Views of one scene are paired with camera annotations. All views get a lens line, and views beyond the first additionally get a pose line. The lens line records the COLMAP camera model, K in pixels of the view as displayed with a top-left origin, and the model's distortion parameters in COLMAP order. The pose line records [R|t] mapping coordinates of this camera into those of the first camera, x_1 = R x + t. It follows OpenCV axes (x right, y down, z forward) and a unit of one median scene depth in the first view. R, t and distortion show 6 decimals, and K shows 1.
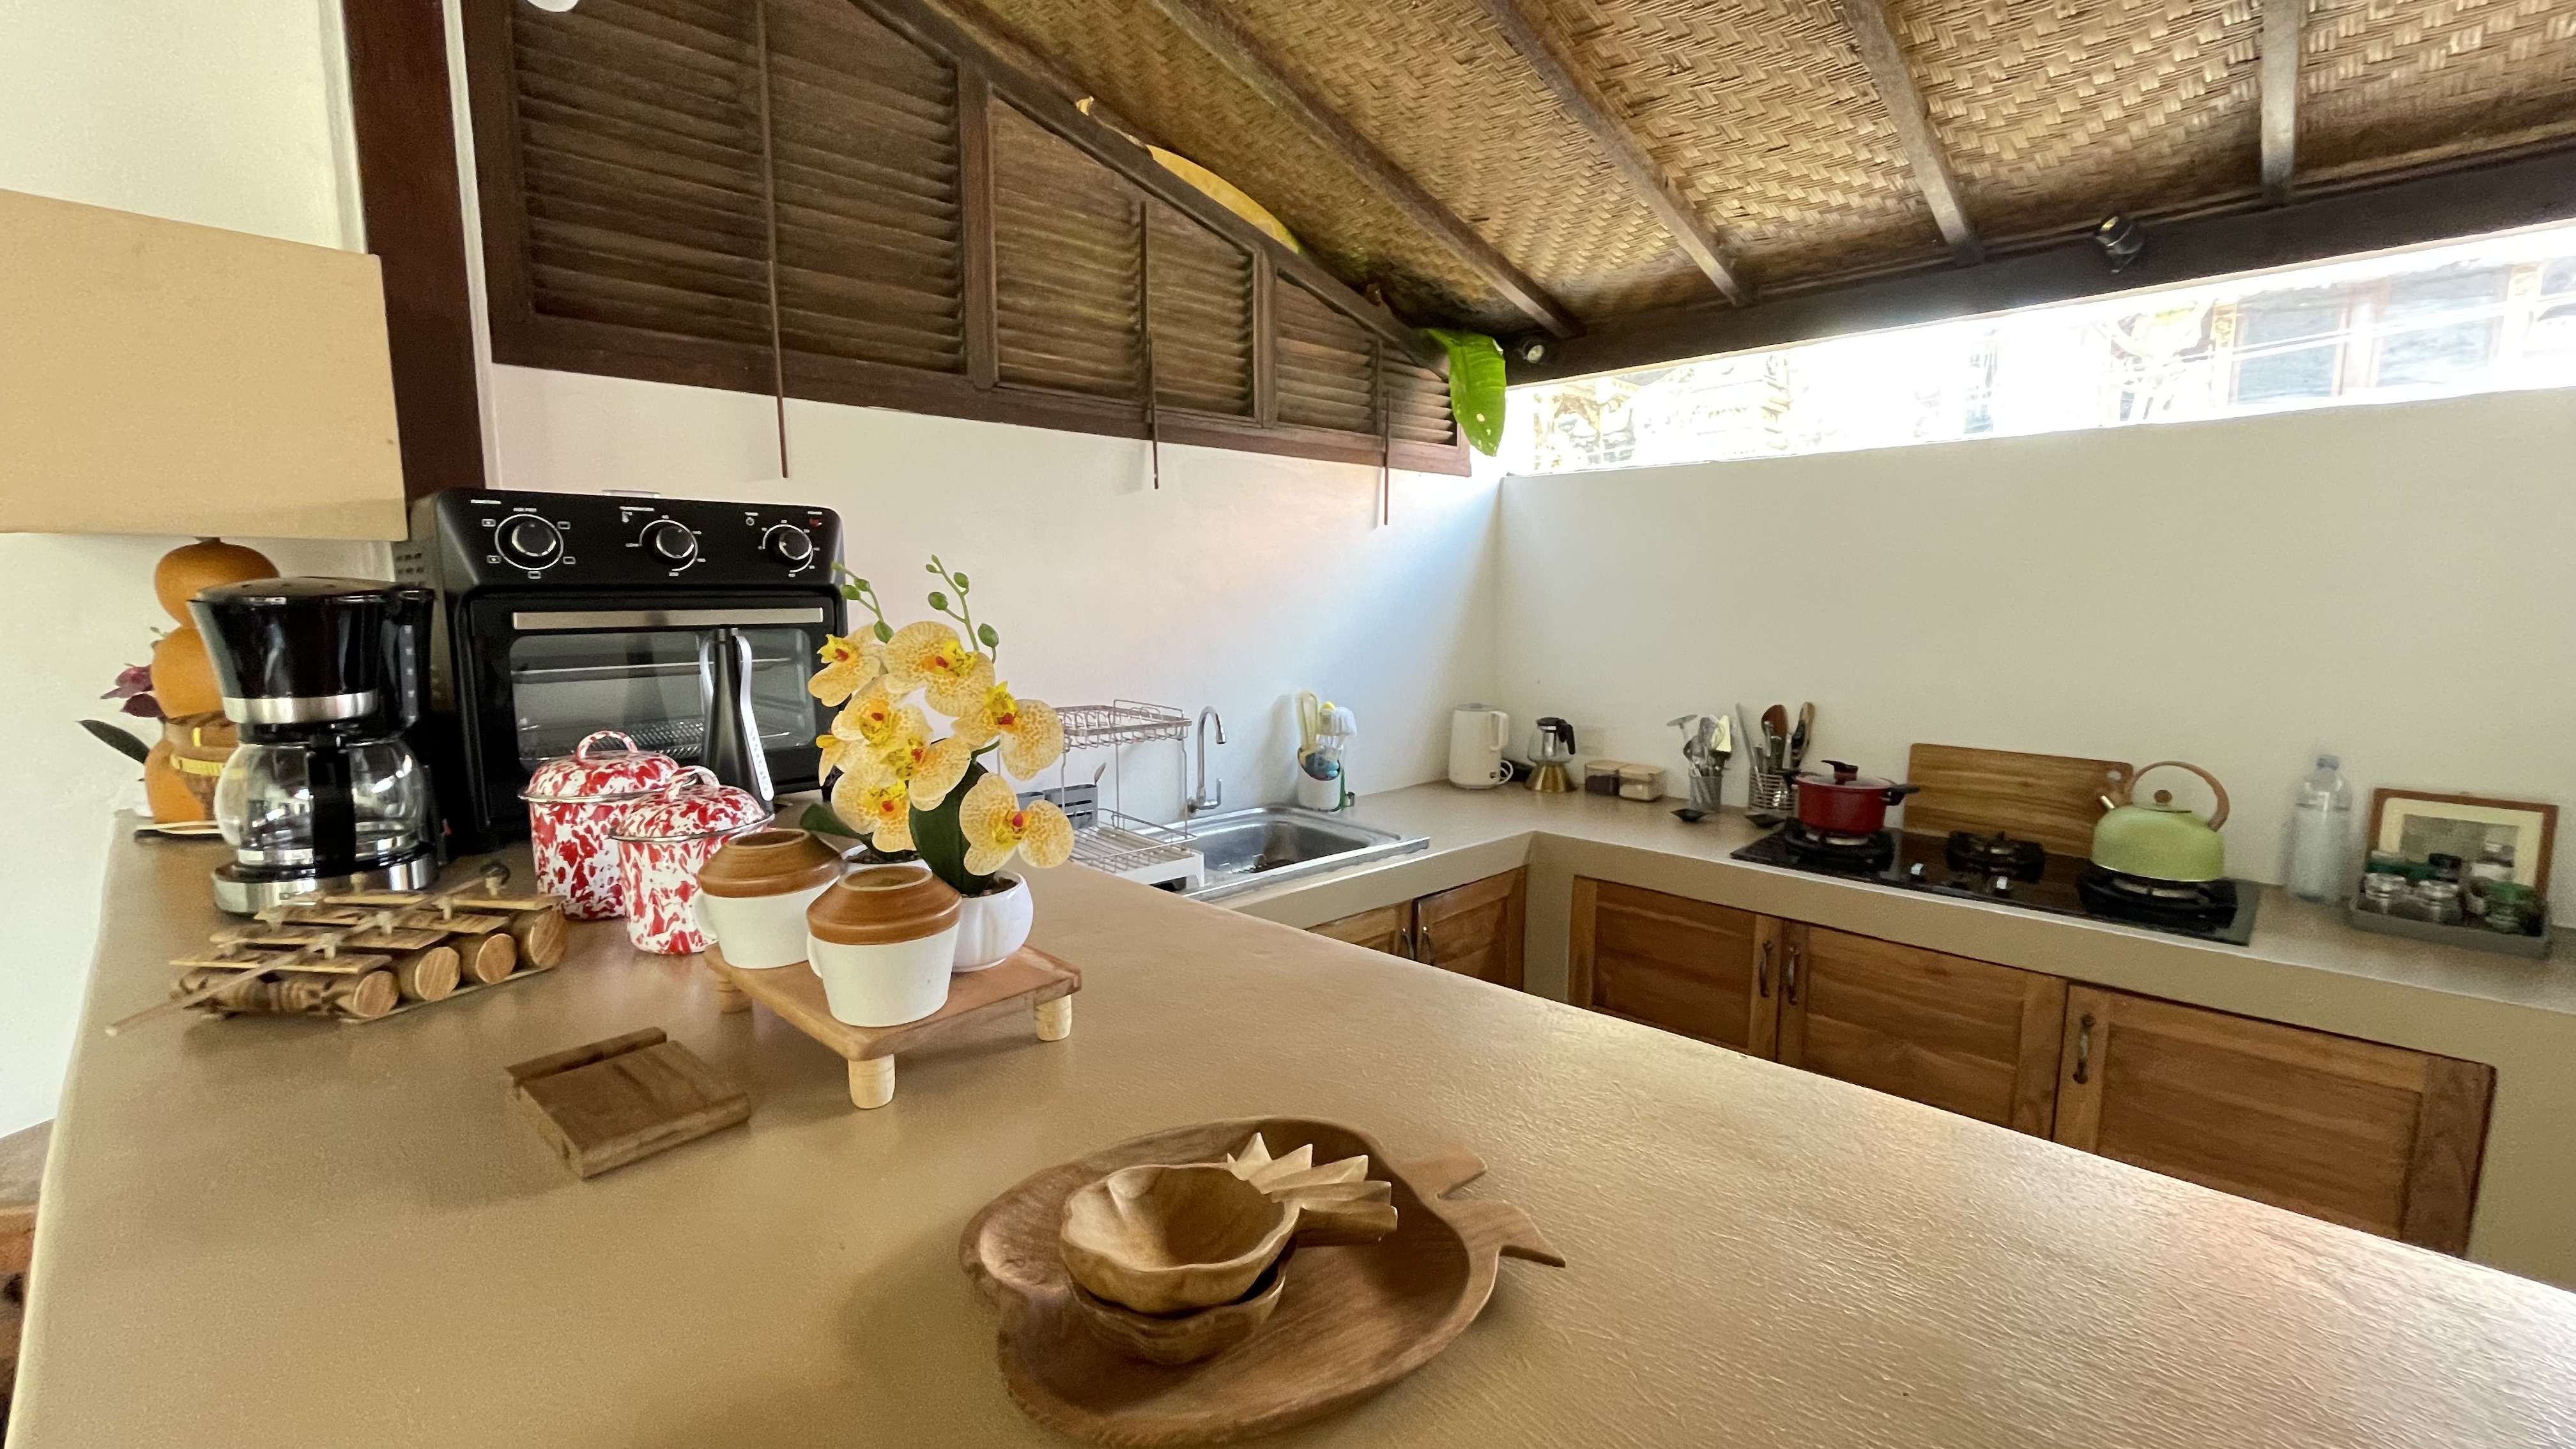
lens RADIAL K [[1046.8, 0, 1283.1], [0, 1046.8, 719.8], [0, 0, 1]] dist [-0.004301, -0.000257]
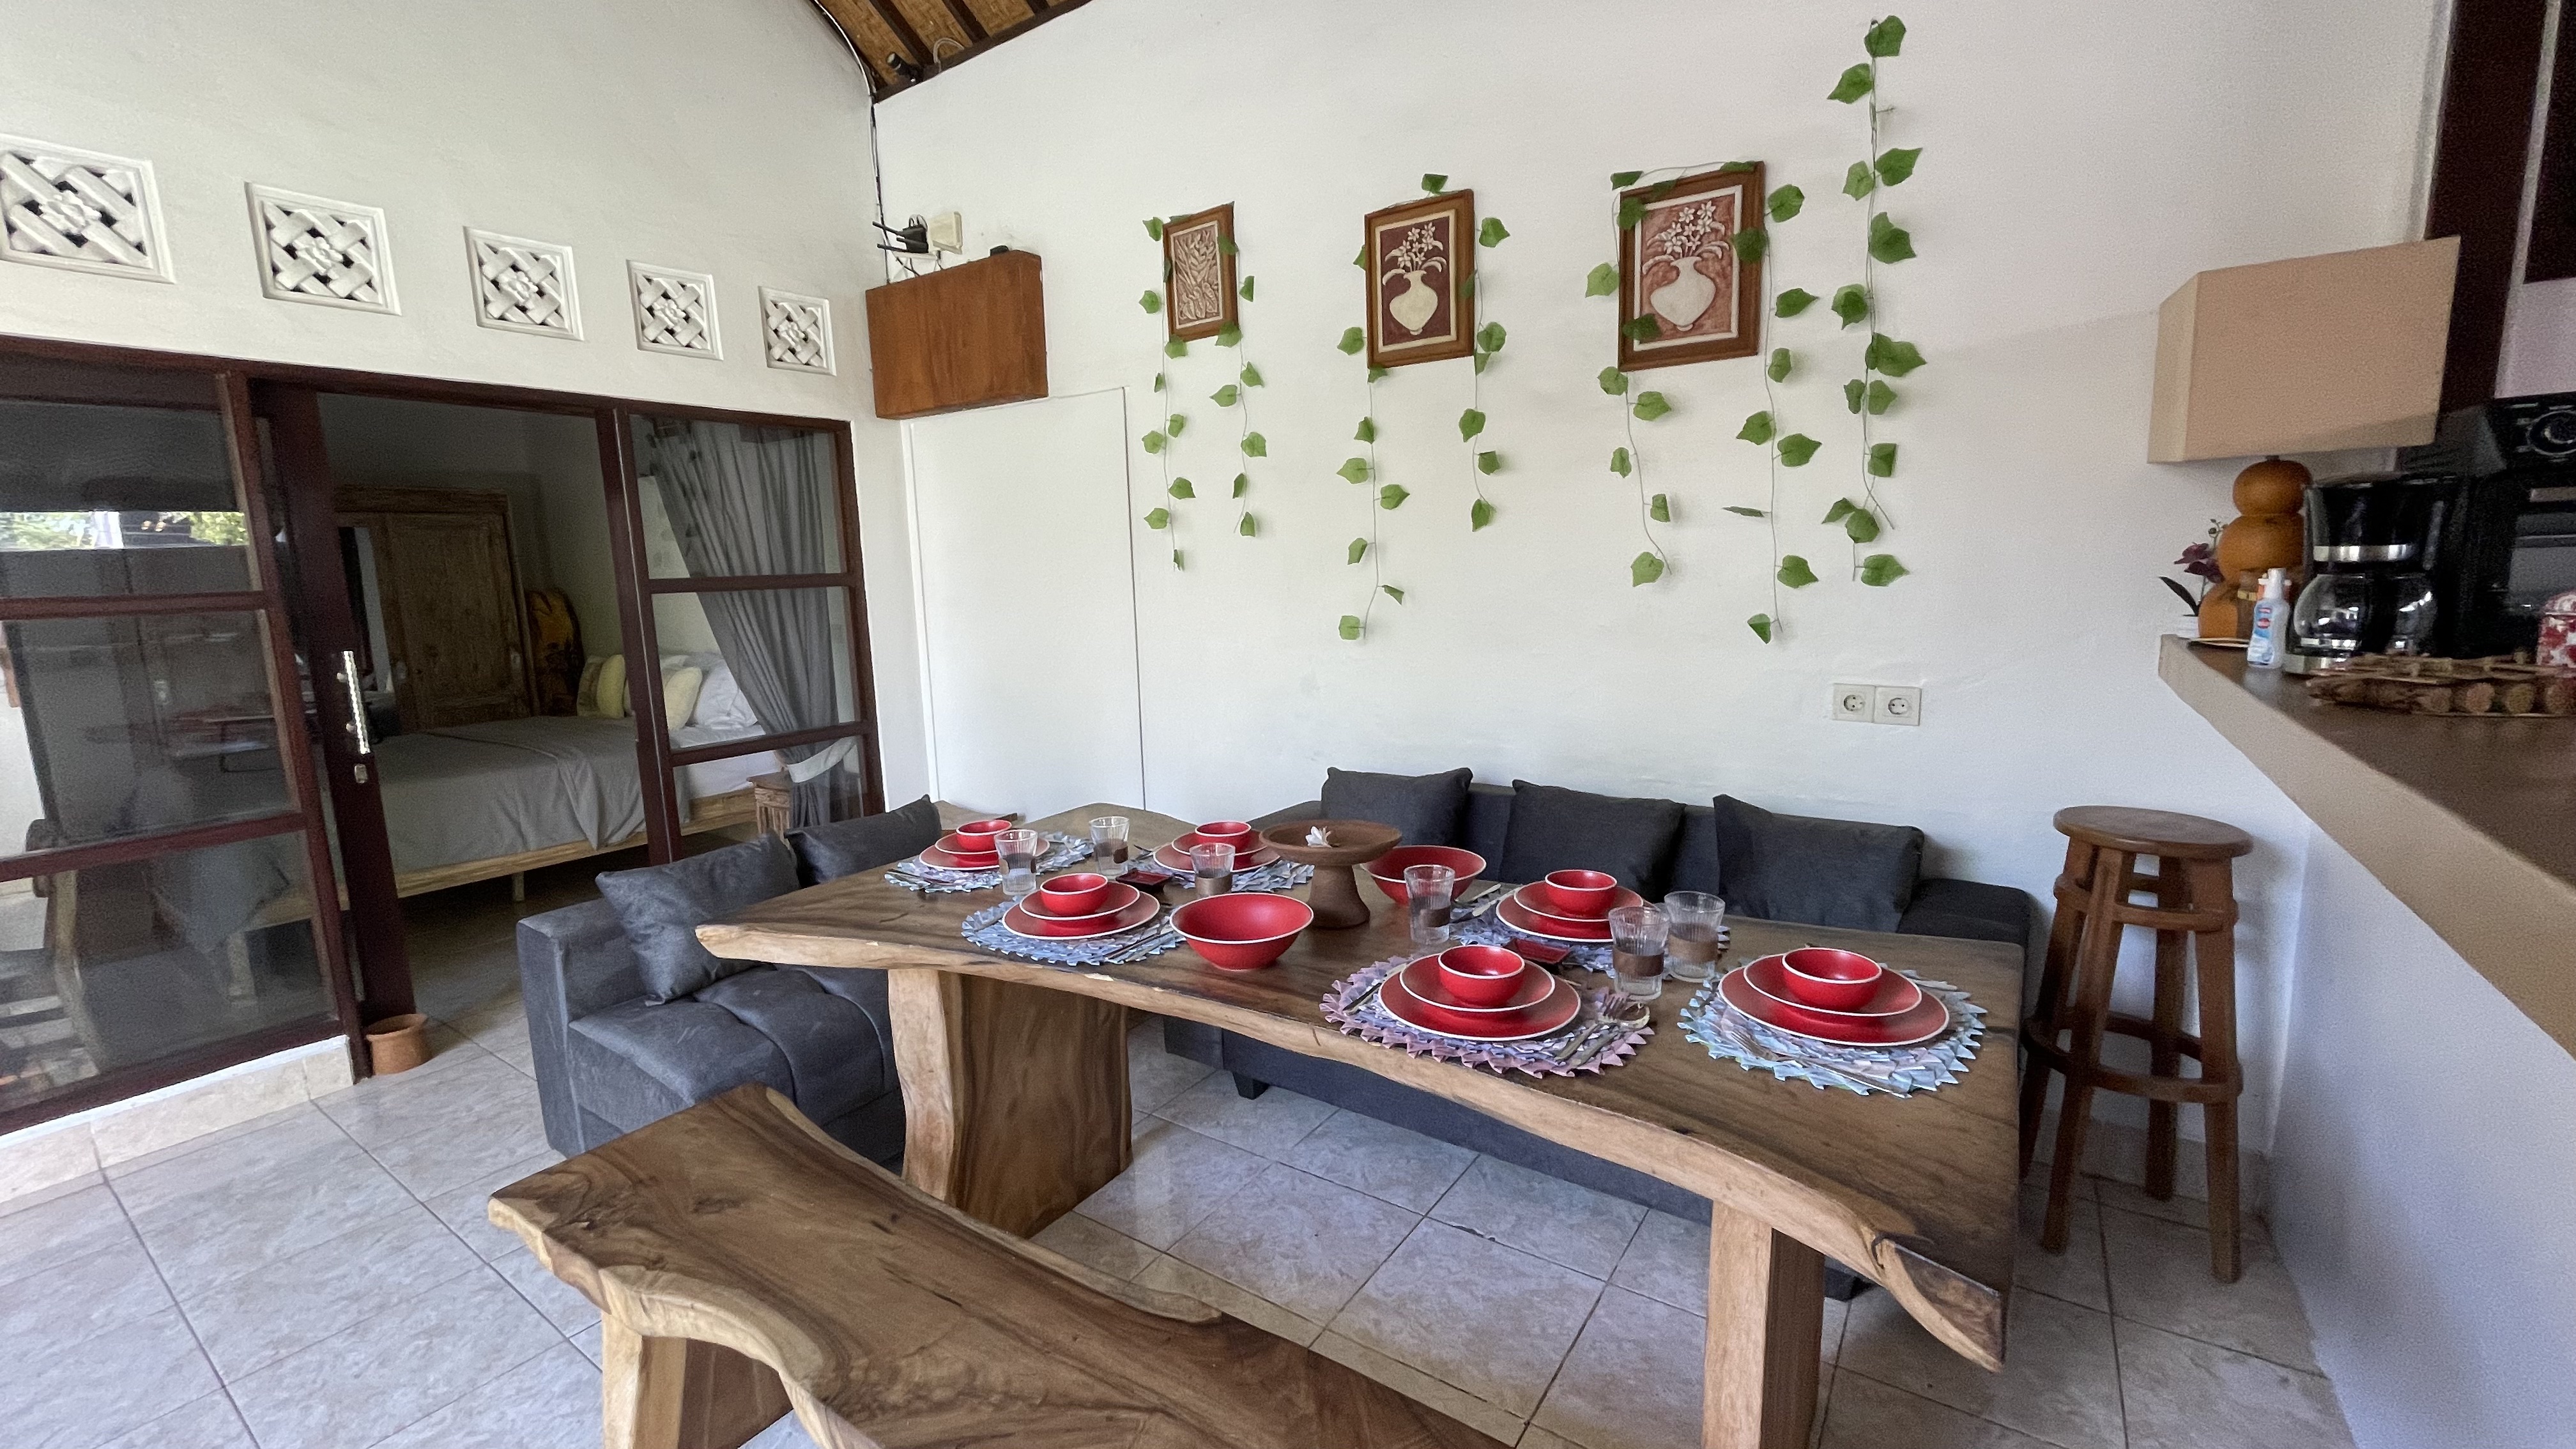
lens RADIAL K [[1046.8, 0, 1283.1], [0, 1046.8, 719.8], [0, 0, 1]] dist [-0.004301, -0.000257]
pose [[0.171305, 0.139212, -0.975333, 0.362033], [-0.086825, 0.988248, 0.125806, 0.181111], [0.981385, 0.063132, 0.181379, -0.883800]]
